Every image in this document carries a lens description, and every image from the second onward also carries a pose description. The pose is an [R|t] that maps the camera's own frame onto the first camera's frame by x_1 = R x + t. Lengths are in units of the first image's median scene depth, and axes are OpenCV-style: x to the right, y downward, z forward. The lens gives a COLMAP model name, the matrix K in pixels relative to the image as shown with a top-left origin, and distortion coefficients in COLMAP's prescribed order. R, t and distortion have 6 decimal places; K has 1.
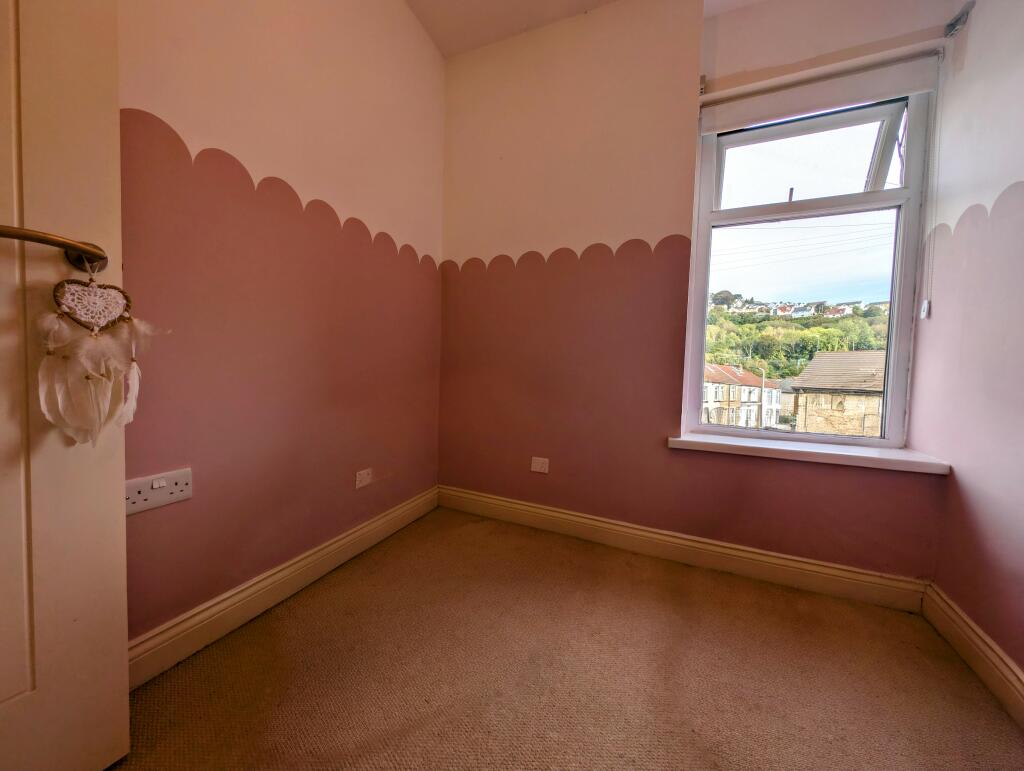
lens RADIAL K [[366.8, 0, 507.8], [0, 366.8, 381.8], [0, 0, 1]] dist [-0.000730, 0.000370]
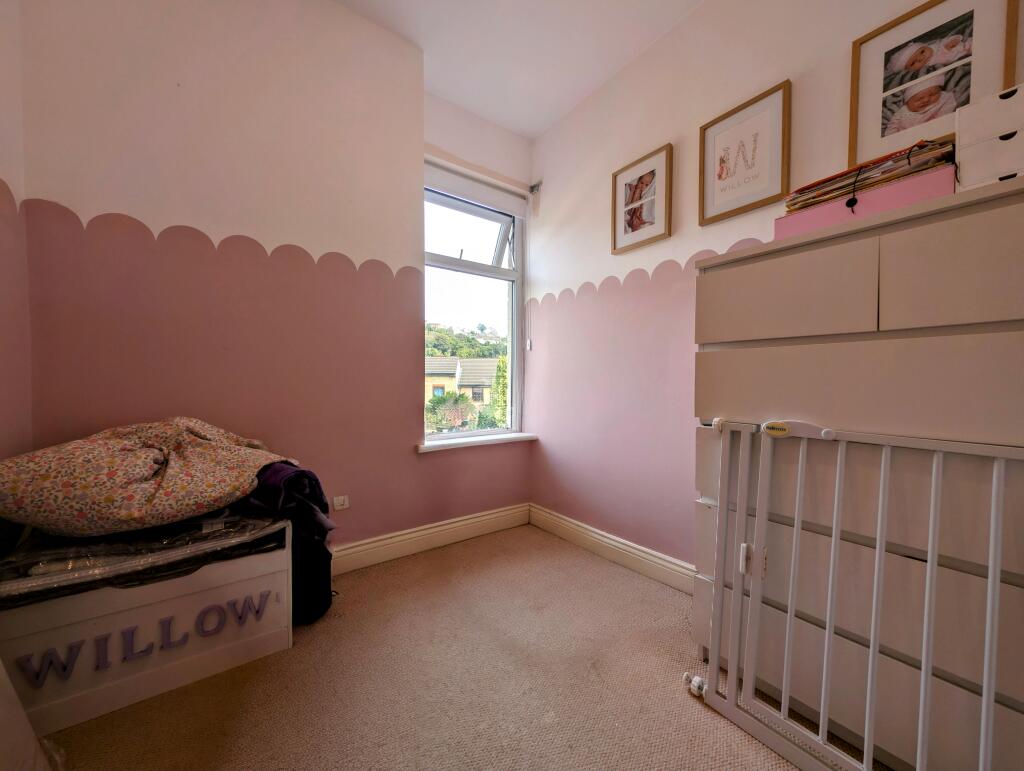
lens RADIAL K [[366.8, 0, 504.9], [0, 366.8, 389.8], [0, 0, 1]] dist [-0.000730, 0.000370]
pose [[0.530729, -0.045116, 0.846340, -0.368194], [0.056808, 0.998230, 0.017589, -0.021838], [-0.845636, 0.038744, 0.532353, 0.171142]]
